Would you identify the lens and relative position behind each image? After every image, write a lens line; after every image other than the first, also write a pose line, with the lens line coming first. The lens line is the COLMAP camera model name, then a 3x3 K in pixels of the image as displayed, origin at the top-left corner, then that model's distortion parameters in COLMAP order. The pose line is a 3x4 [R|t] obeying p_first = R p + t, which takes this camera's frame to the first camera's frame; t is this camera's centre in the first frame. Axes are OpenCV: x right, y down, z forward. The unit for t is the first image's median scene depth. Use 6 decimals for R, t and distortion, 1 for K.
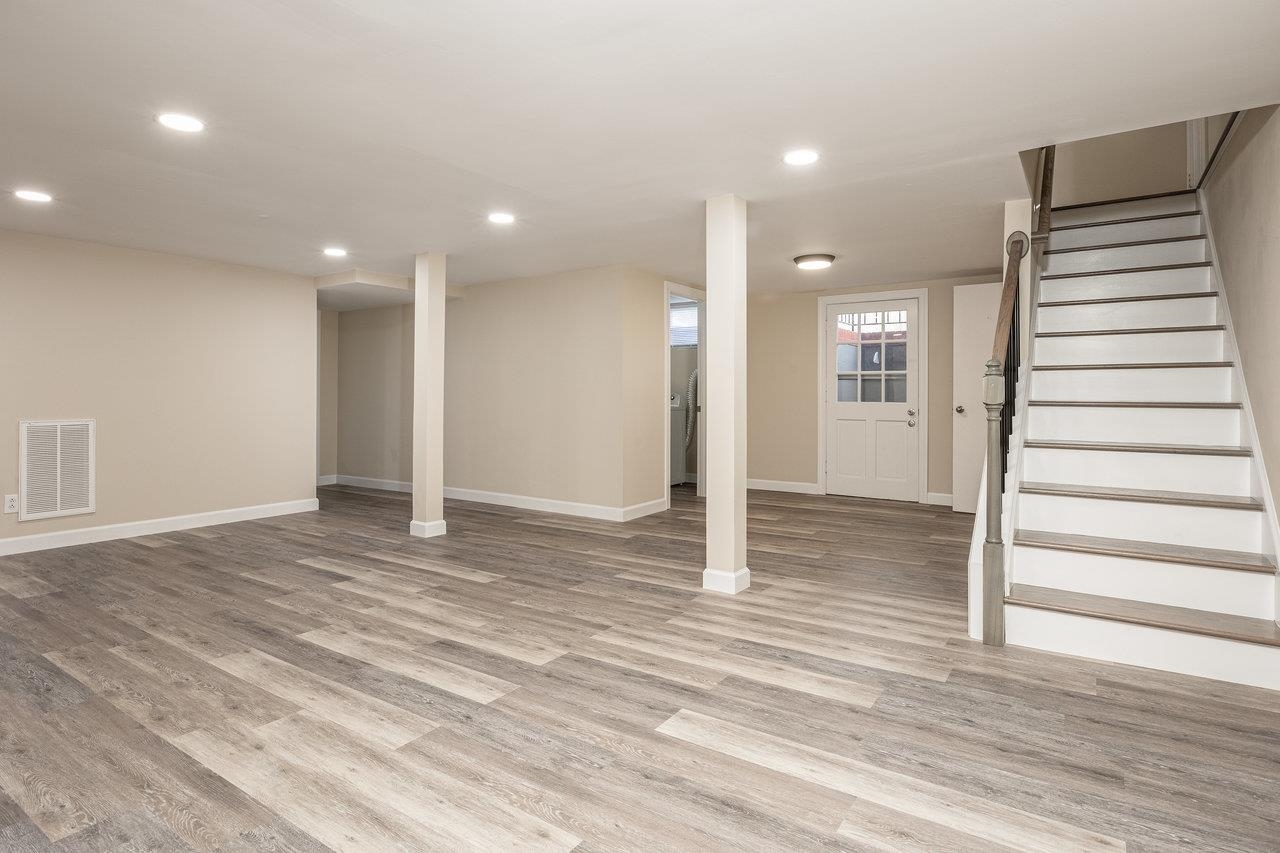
lens RADIAL K [[681.2, 0, 639.7], [0, 681.2, 377.1], [0, 0, 1]] dist [0.001423, -0.009222]
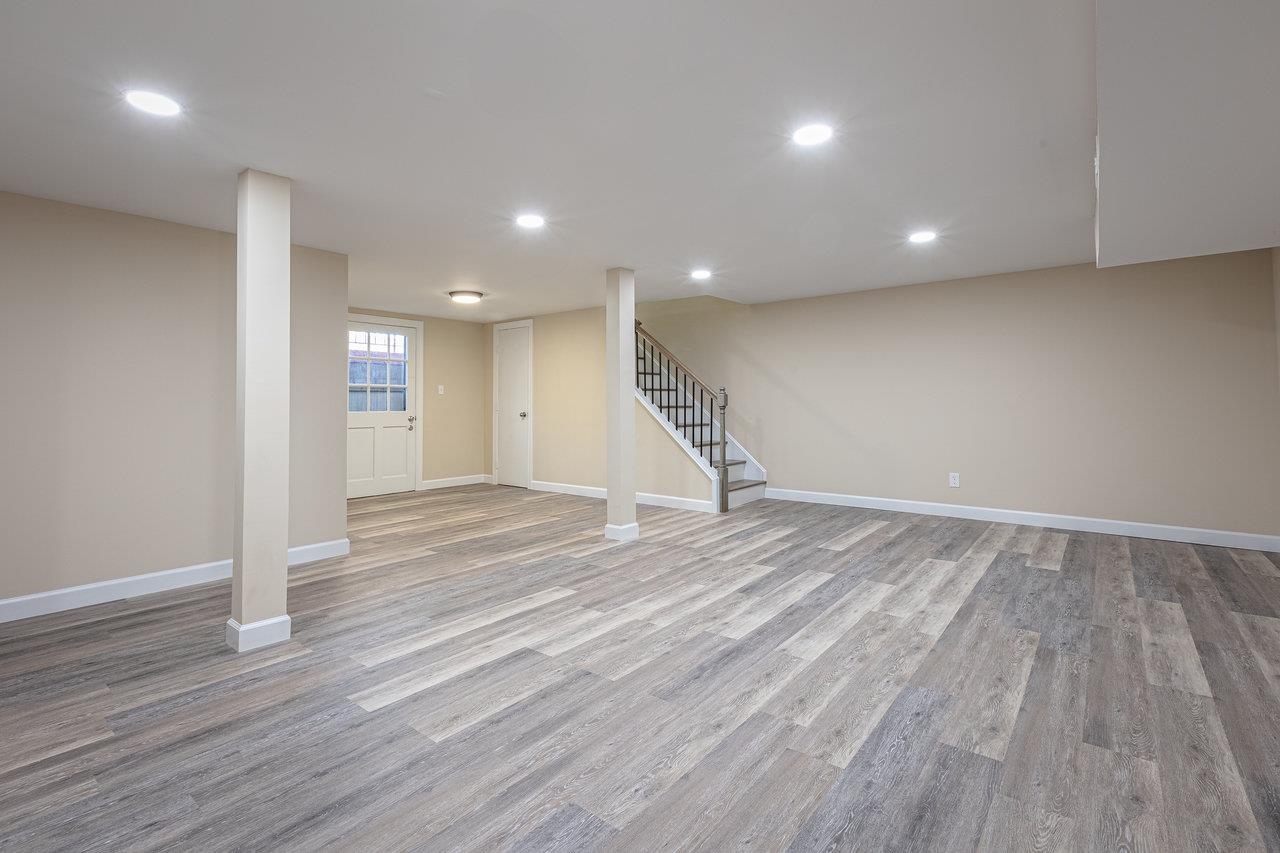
lens RADIAL K [[571.9, 0, 641.8], [0, 571.9, 401.4], [0, 0, 1]] dist [-0.000953, -0.000359]
pose [[0.084774, -0.005295, 0.996386, -1.478753], [-0.020921, 0.999756, 0.007093, 0.007303], [-0.996181, -0.021447, 0.084643, 1.140875]]
